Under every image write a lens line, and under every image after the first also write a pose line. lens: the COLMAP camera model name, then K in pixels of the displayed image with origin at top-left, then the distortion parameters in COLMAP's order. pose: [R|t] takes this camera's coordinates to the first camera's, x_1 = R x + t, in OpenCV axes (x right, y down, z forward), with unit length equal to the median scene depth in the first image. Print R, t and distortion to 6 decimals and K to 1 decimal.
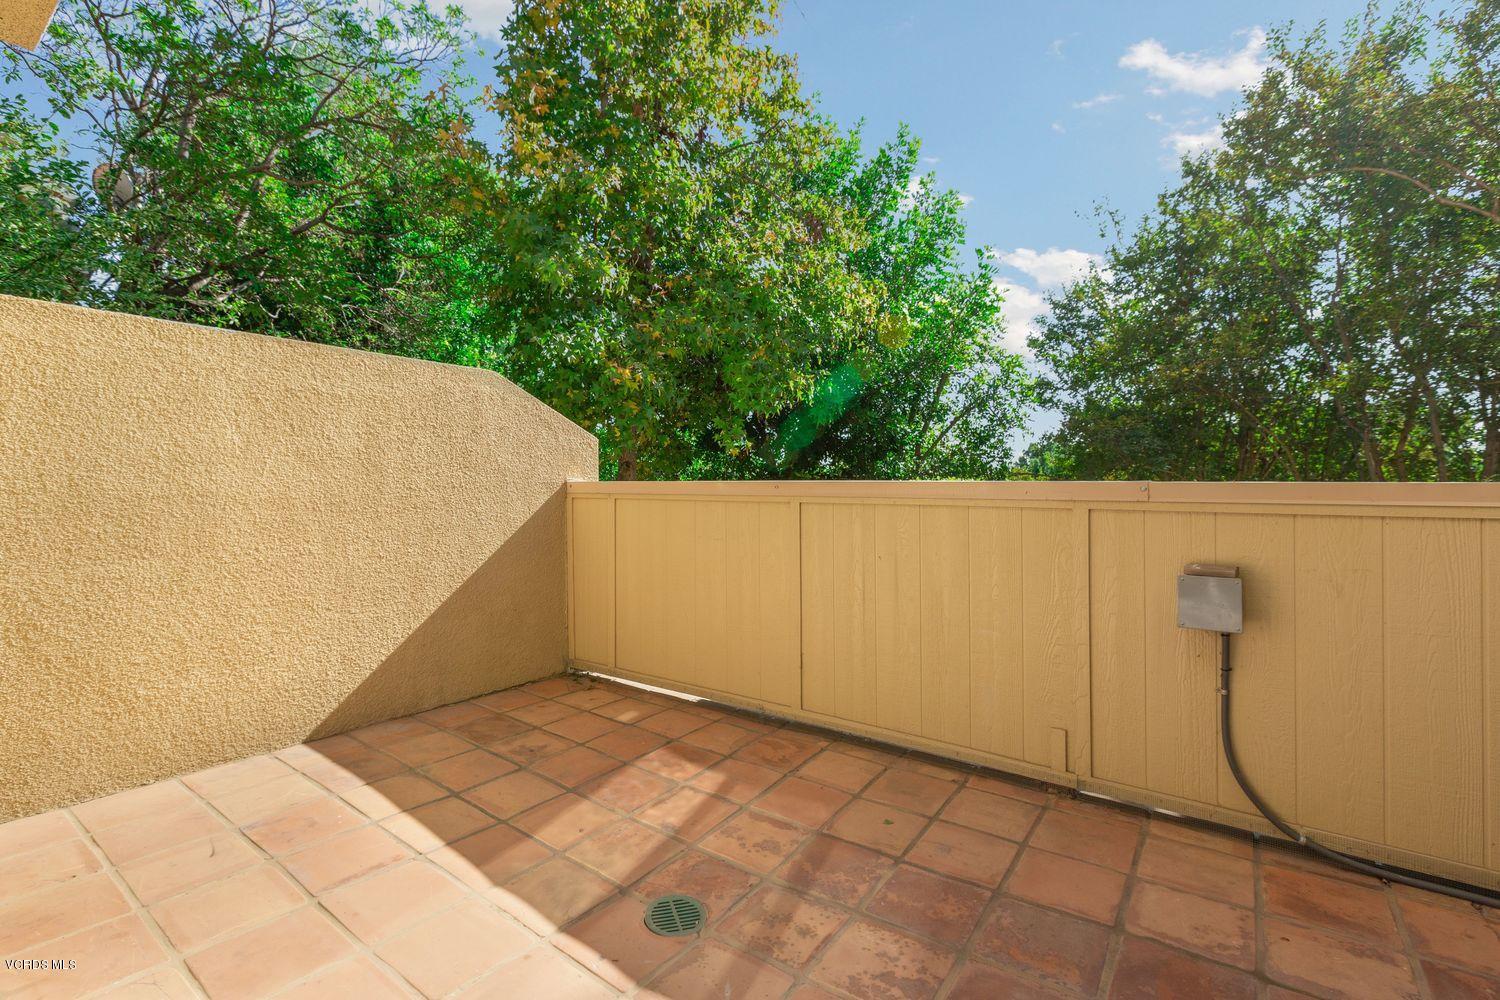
lens RADIAL K [[667.1, 0, 755.9], [0, 667.1, 472.6], [0, 0, 1]] dist [0.002526, -0.000266]
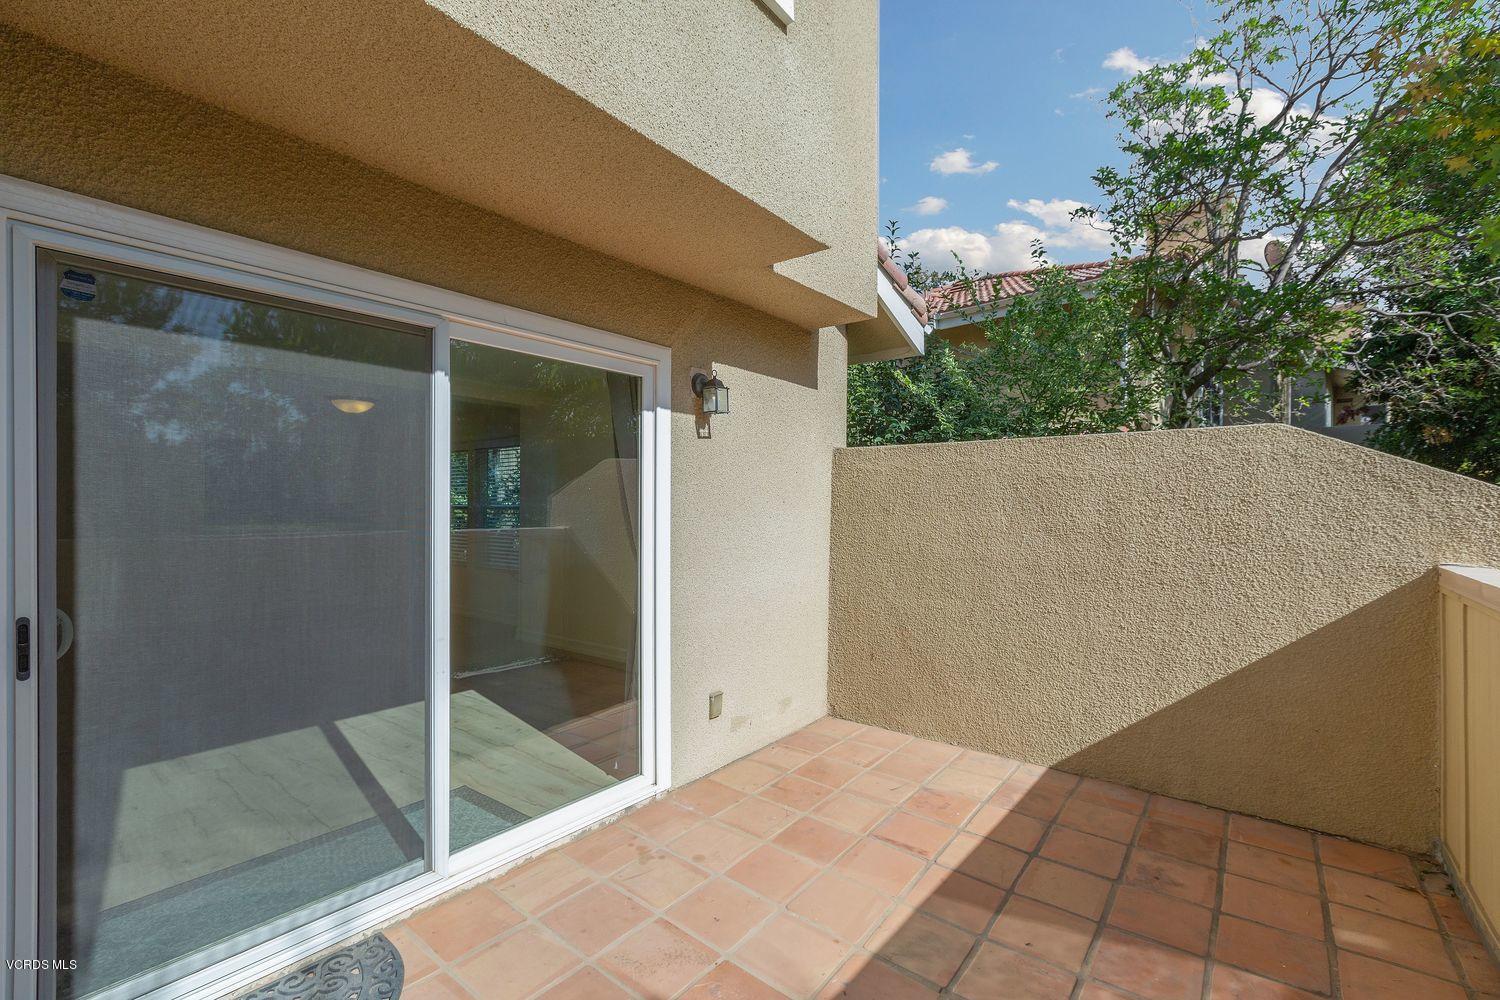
lens RADIAL K [[667.1, 0, 750.3], [0, 667.1, 507.4], [0, 0, 1]] dist [0.002526, -0.000266]
pose [[-0.025872, -0.000742, -0.999665, 0.546706], [0.010704, 0.999942, -0.001019, -0.073104], [0.999608, -0.010727, -0.025863, 0.486651]]
